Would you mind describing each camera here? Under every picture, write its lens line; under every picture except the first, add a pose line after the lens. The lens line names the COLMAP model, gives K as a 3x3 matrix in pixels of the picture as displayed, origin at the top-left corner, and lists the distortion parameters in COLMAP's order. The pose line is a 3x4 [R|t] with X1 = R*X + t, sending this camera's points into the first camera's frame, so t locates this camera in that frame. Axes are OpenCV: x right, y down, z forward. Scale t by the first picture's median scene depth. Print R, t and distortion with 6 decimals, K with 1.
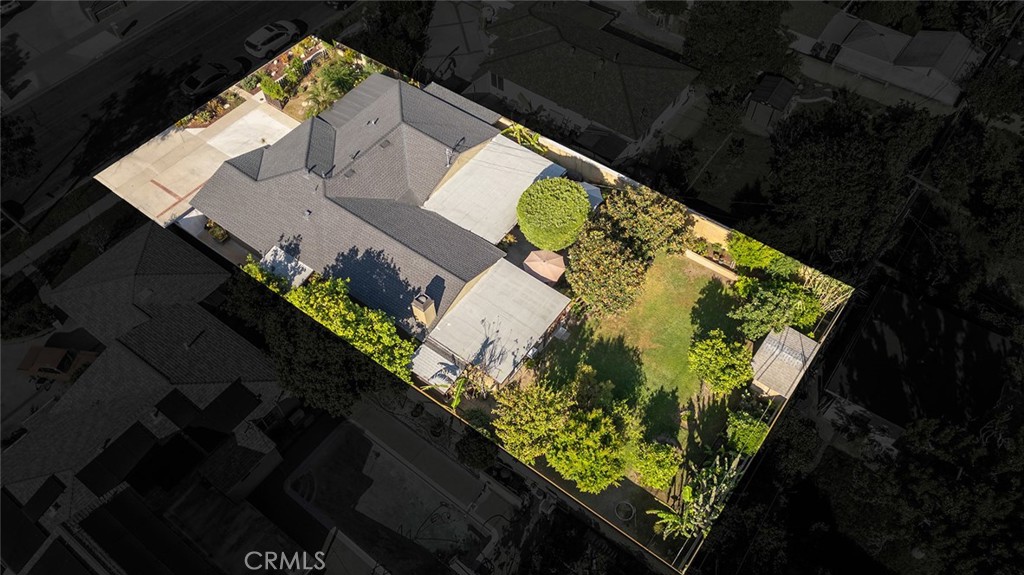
lens RADIAL K [[717.1, 0, 515.5], [0, 717.1, 284.2], [0, 0, 1]] dist [0.064577, -0.061935]
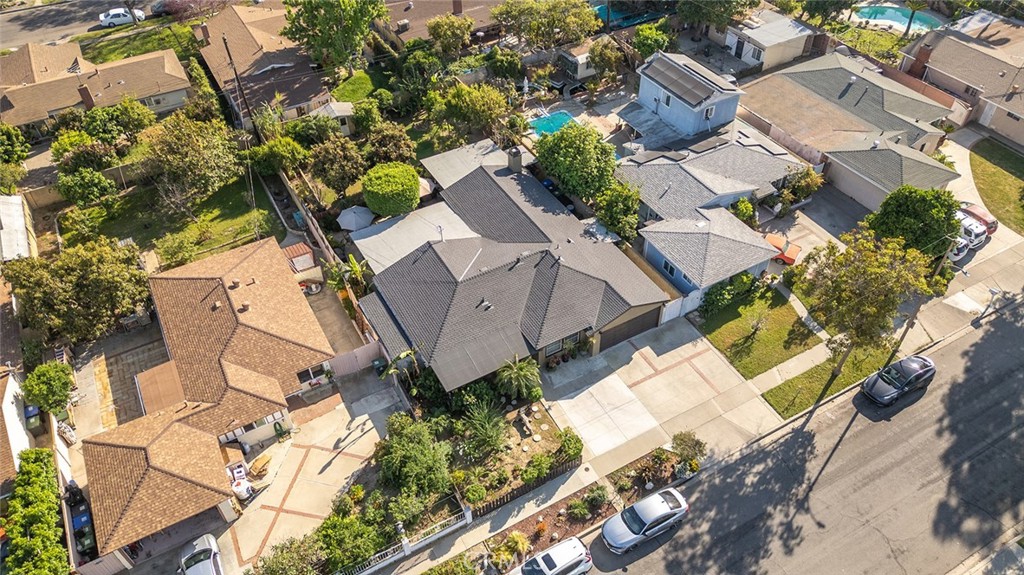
lens RADIAL K [[717.1, 0, 515.5], [0, 717.1, 284.2], [0, 0, 1]] dist [0.064577, -0.061935]
pose [[-0.912864, -0.264797, 0.310742, -0.576513], [0.343825, -0.088213, 0.934881, -1.205800], [-0.220143, 0.960261, 0.171571, 0.863786]]
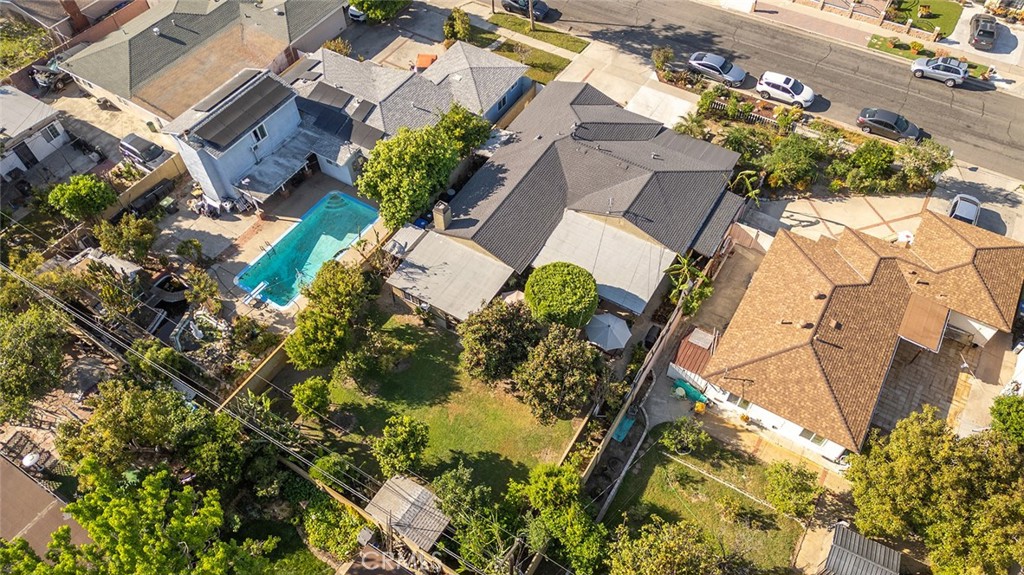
lens RADIAL K [[717.1, 0, 515.5], [0, 717.1, 284.2], [0, 0, 1]] dist [0.064577, -0.061935]
pose [[0.088556, 0.791729, -0.604419, 0.626230], [-0.798582, 0.419110, 0.431989, -0.476304], [0.595336, 0.444423, 0.669376, 0.264074]]
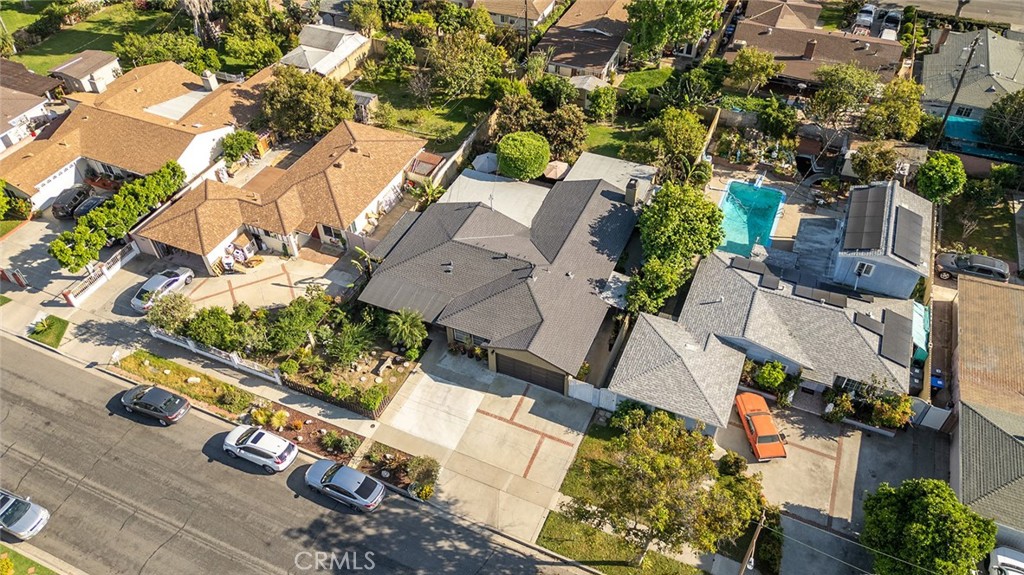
lens RADIAL K [[717.1, 0, 515.5], [0, 717.1, 284.2], [0, 0, 1]] dist [0.064577, -0.061935]
pose [[-0.223648, -0.670102, 0.707775, -1.070337], [0.797457, 0.291713, 0.528172, -0.754347], [-0.560396, 0.682545, 0.469137, 0.503021]]
